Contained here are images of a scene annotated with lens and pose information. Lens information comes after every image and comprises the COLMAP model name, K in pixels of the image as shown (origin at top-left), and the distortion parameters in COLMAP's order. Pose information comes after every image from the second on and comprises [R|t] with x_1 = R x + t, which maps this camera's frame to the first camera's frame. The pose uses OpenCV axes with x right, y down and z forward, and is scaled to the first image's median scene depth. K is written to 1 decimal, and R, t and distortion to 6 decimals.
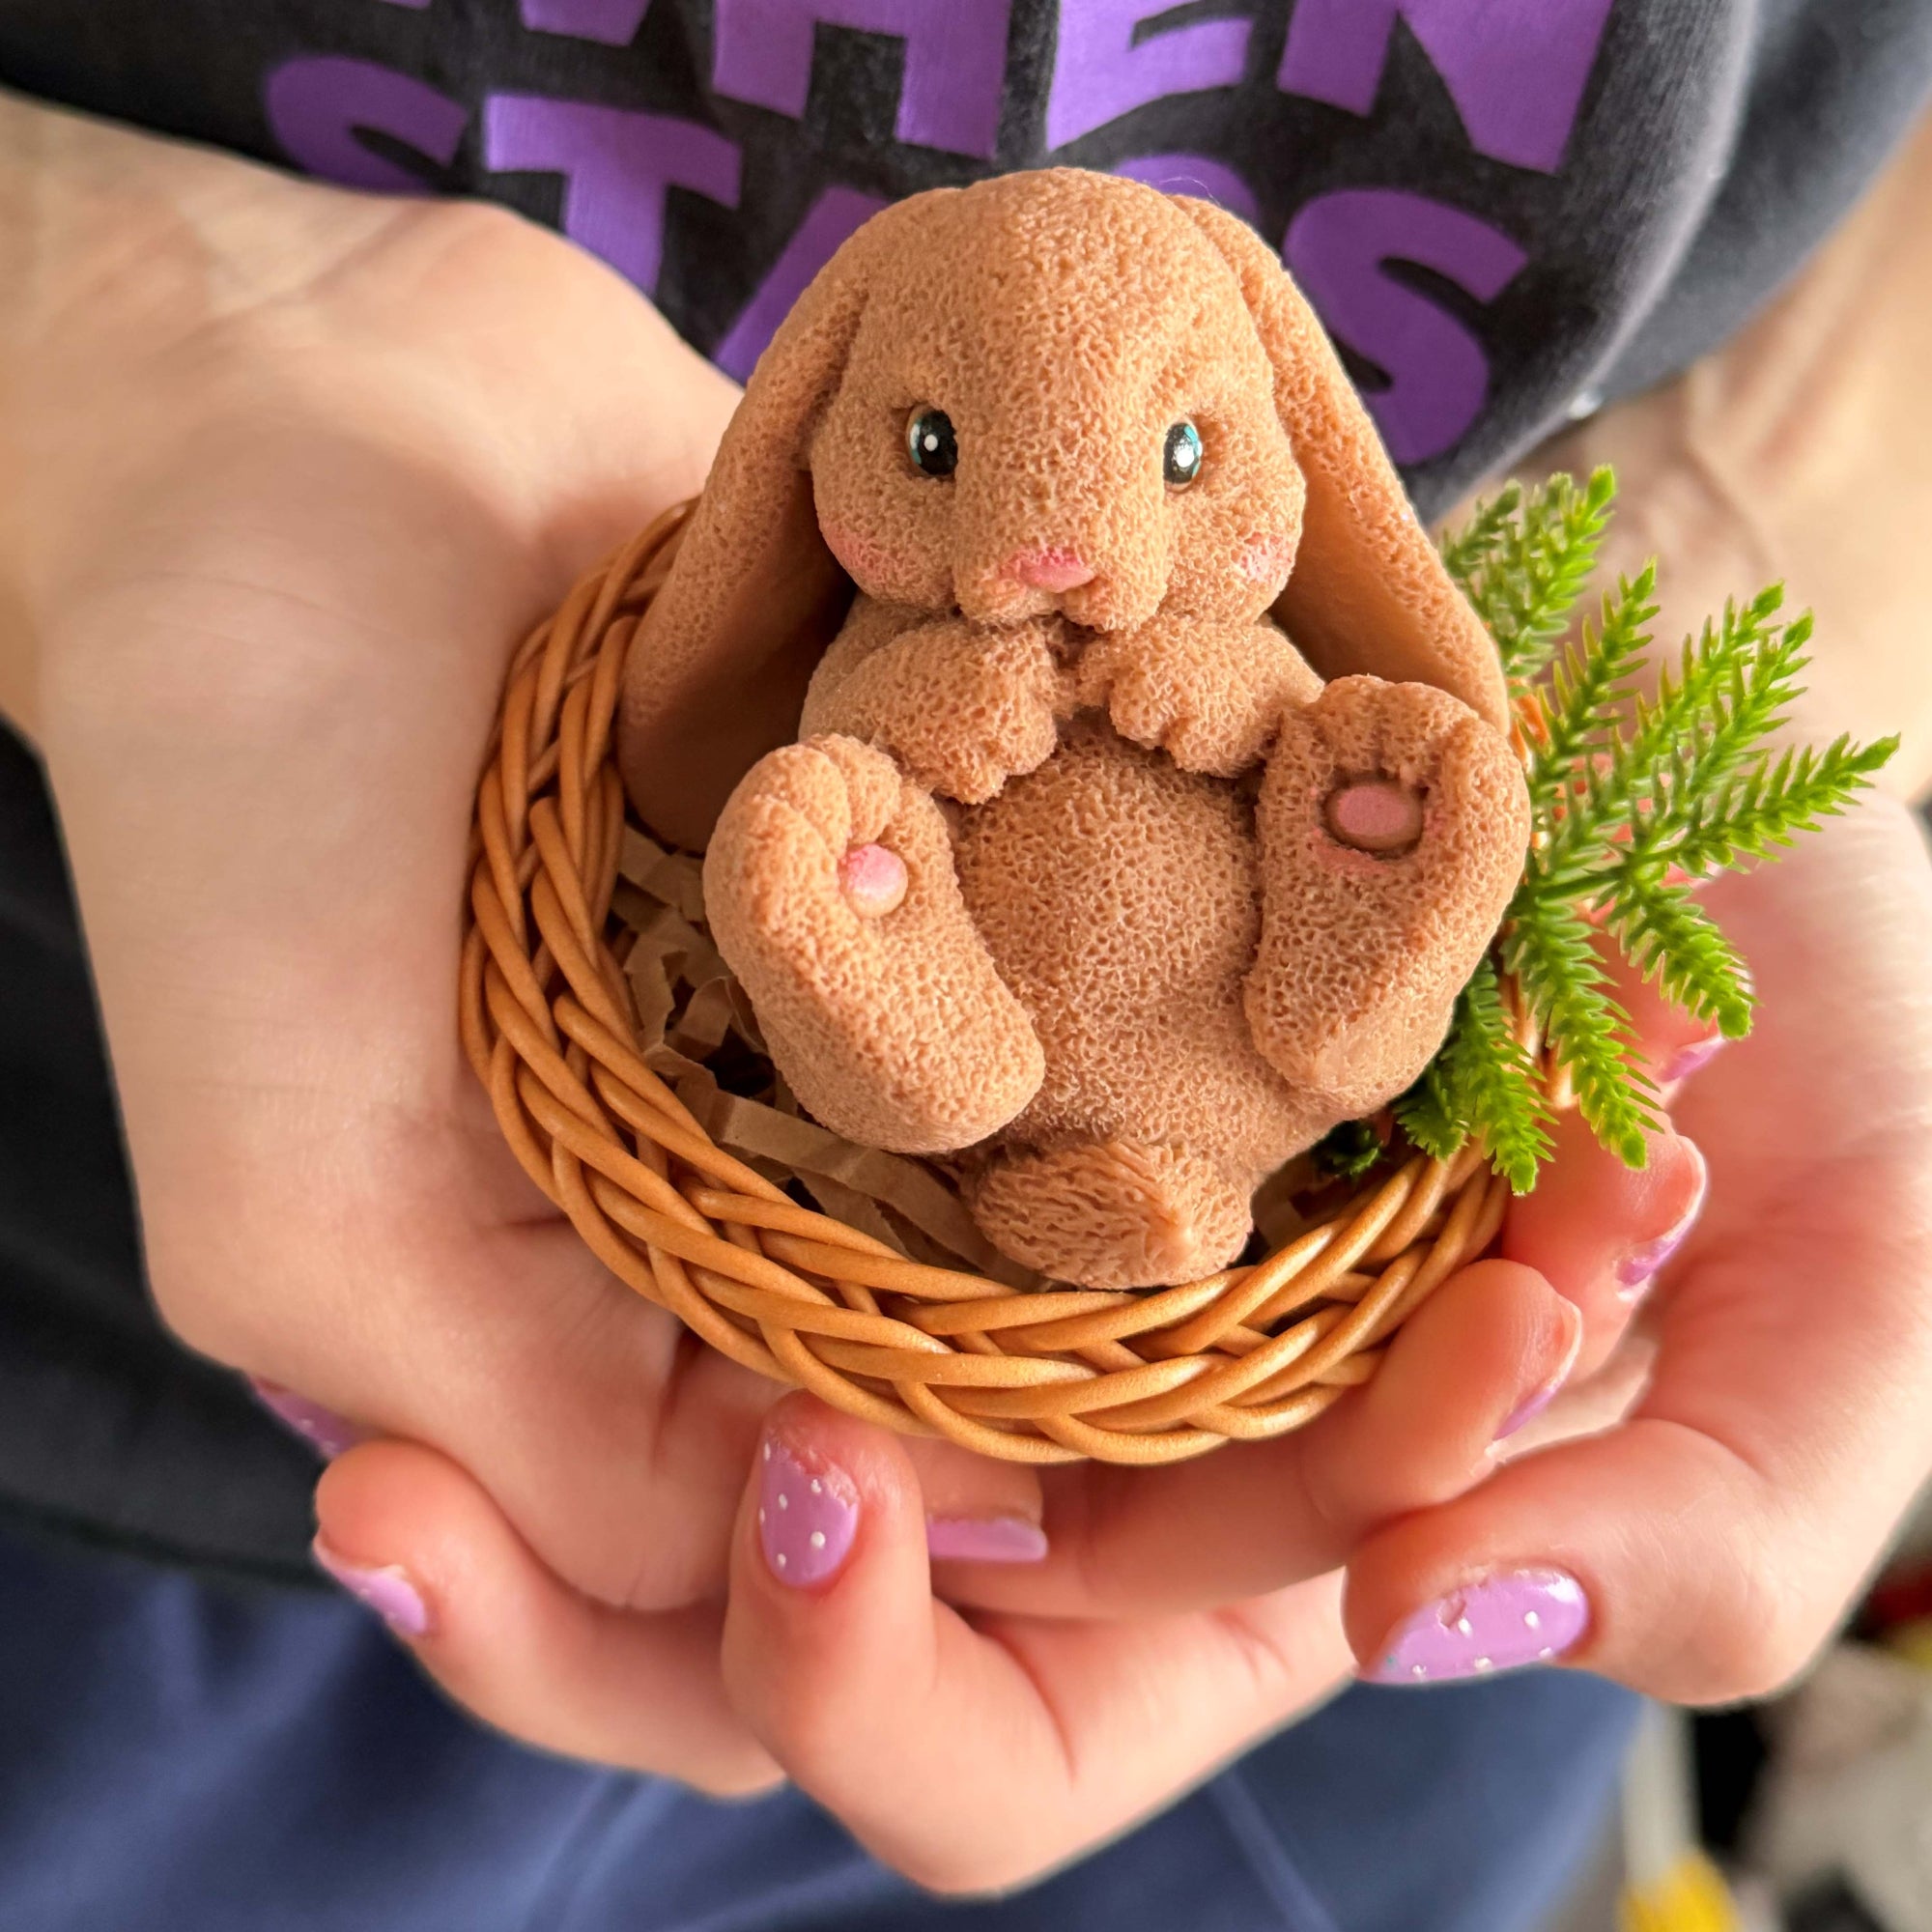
lens RADIAL K [[3003.1, 0, 956.9], [0, 3003.1, 798.7], [0, 0, 1]] dist [0.047377, 0.038597]
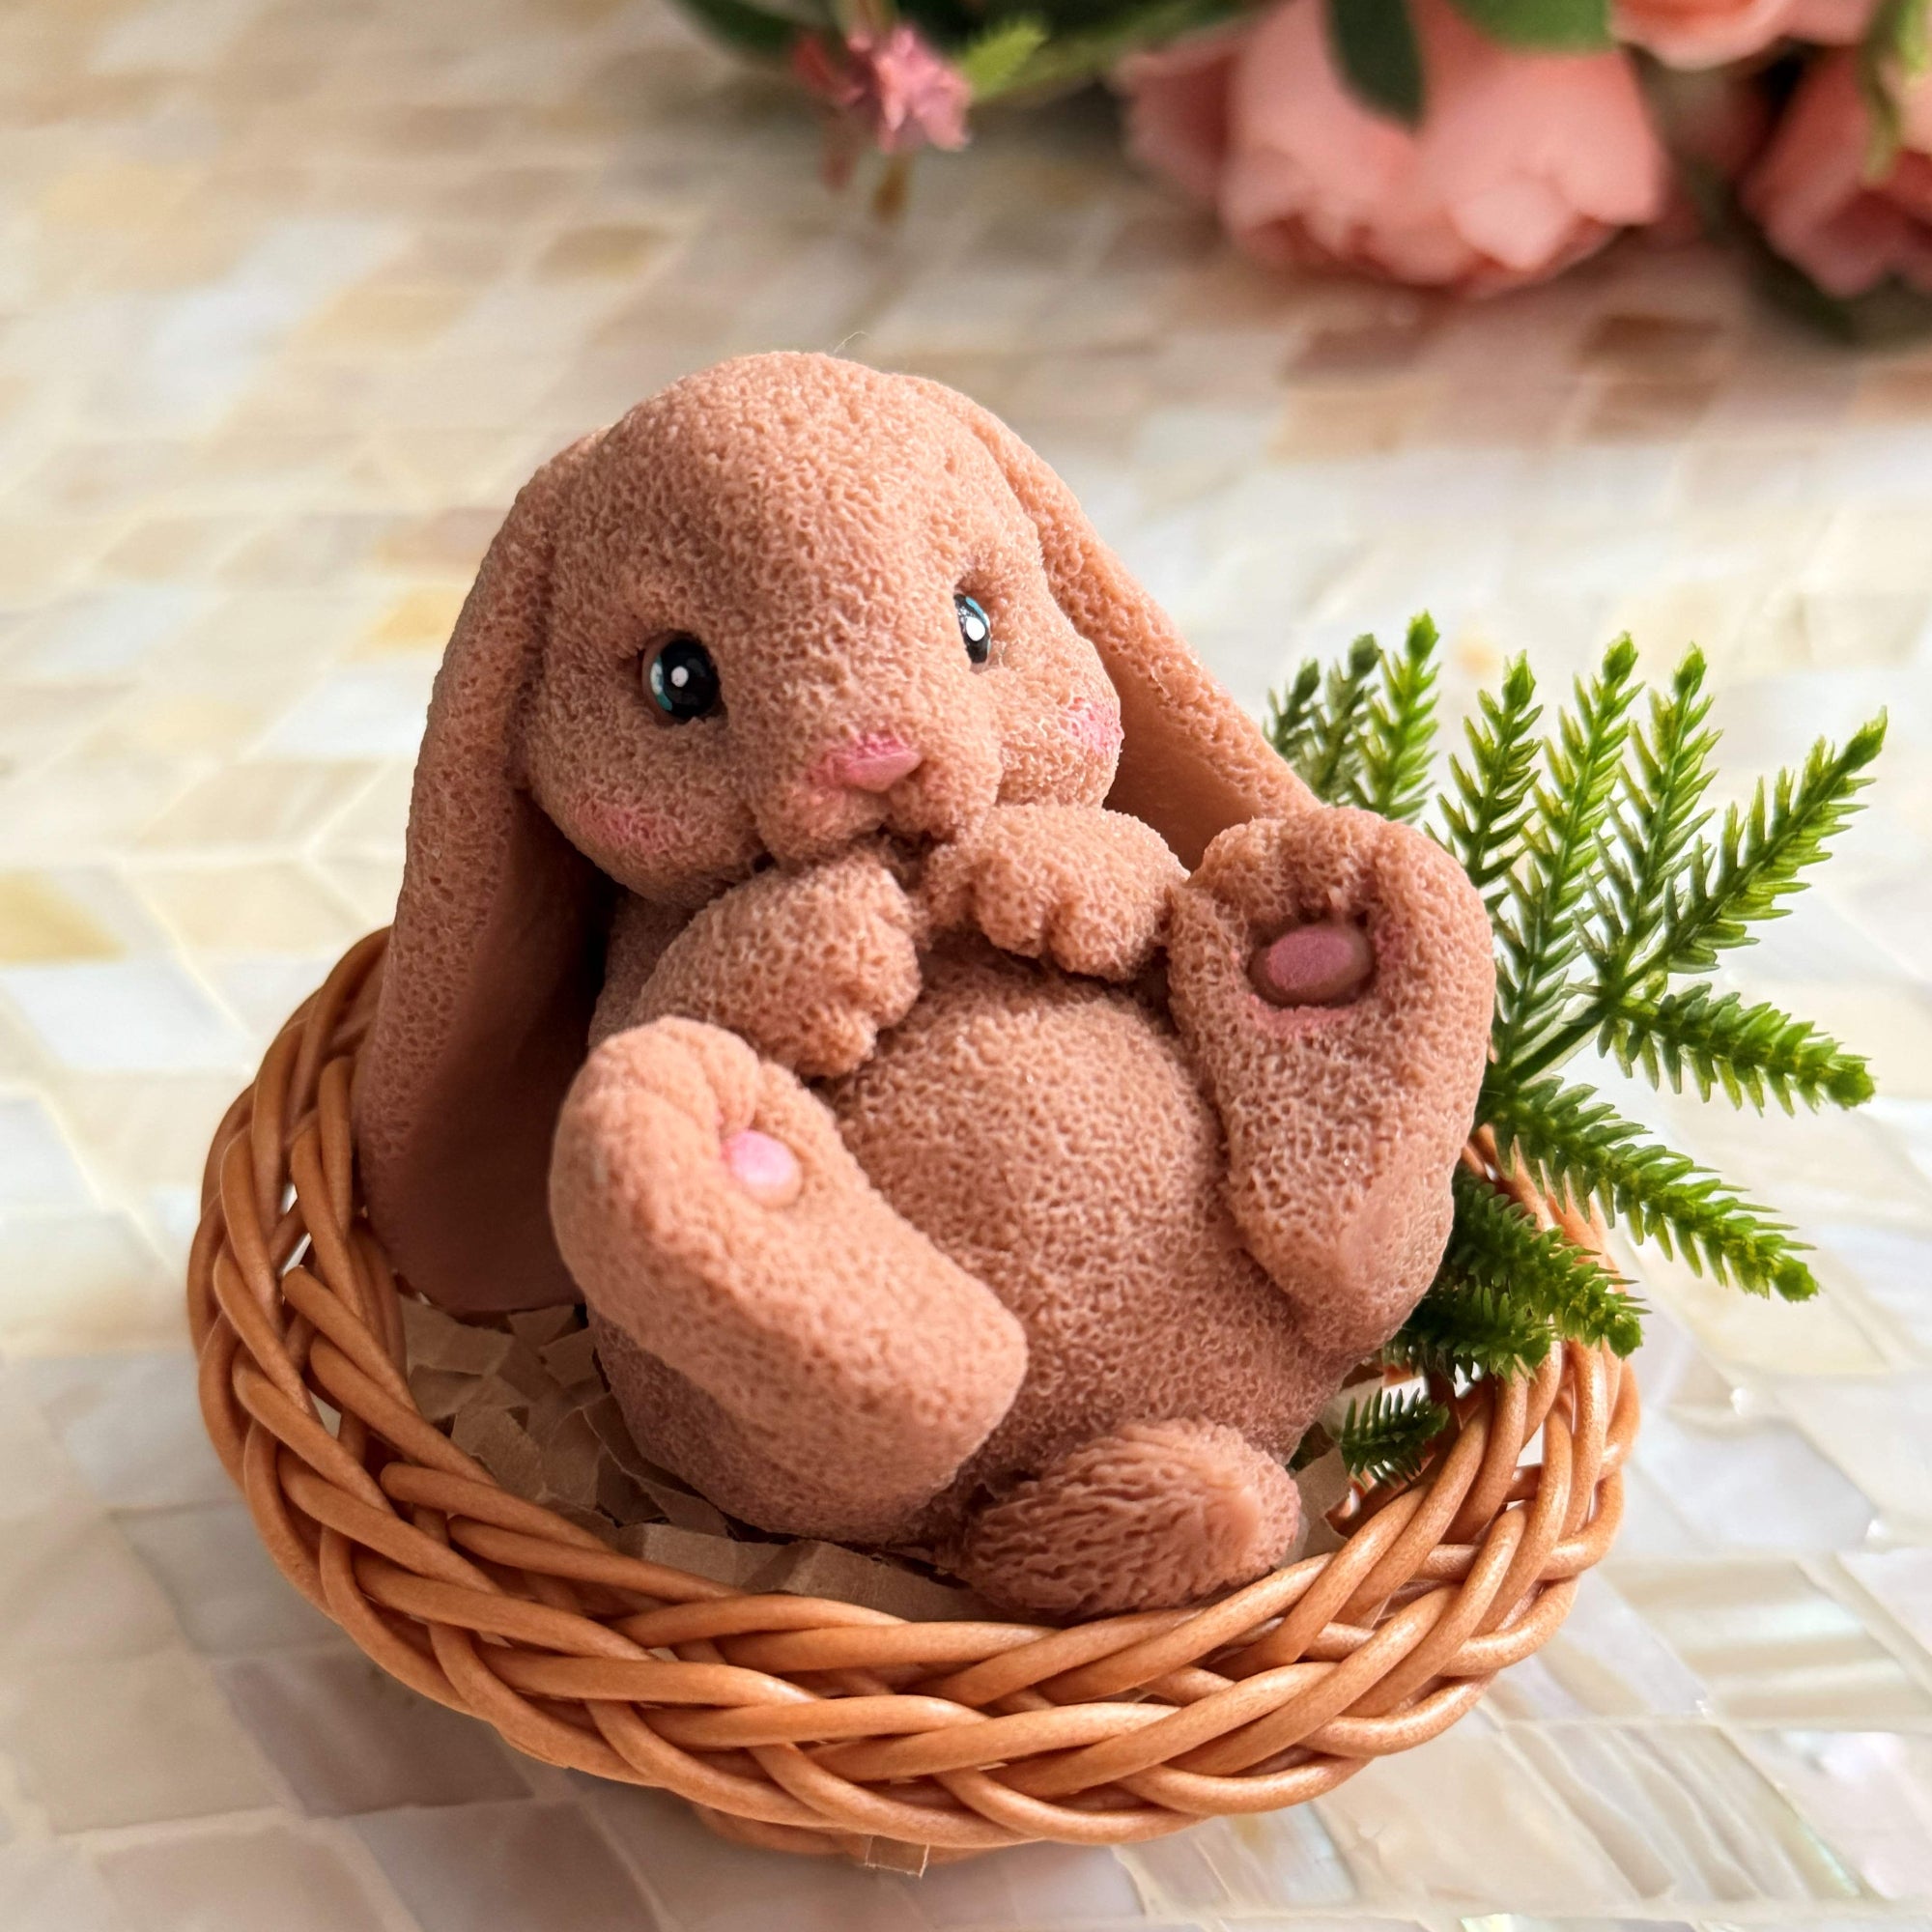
lens RADIAL K [[3030.5, 0, 965.2], [0, 3030.5, 1127.5], [0, 0, 1]] dist [0.059584, 0.014001]
pose [[0.954063, -0.241517, 0.177294, -0.114733], [0.267390, 0.953330, -0.140232, 0.142405], [-0.135151, 0.181197, 0.974116, 0.198363]]
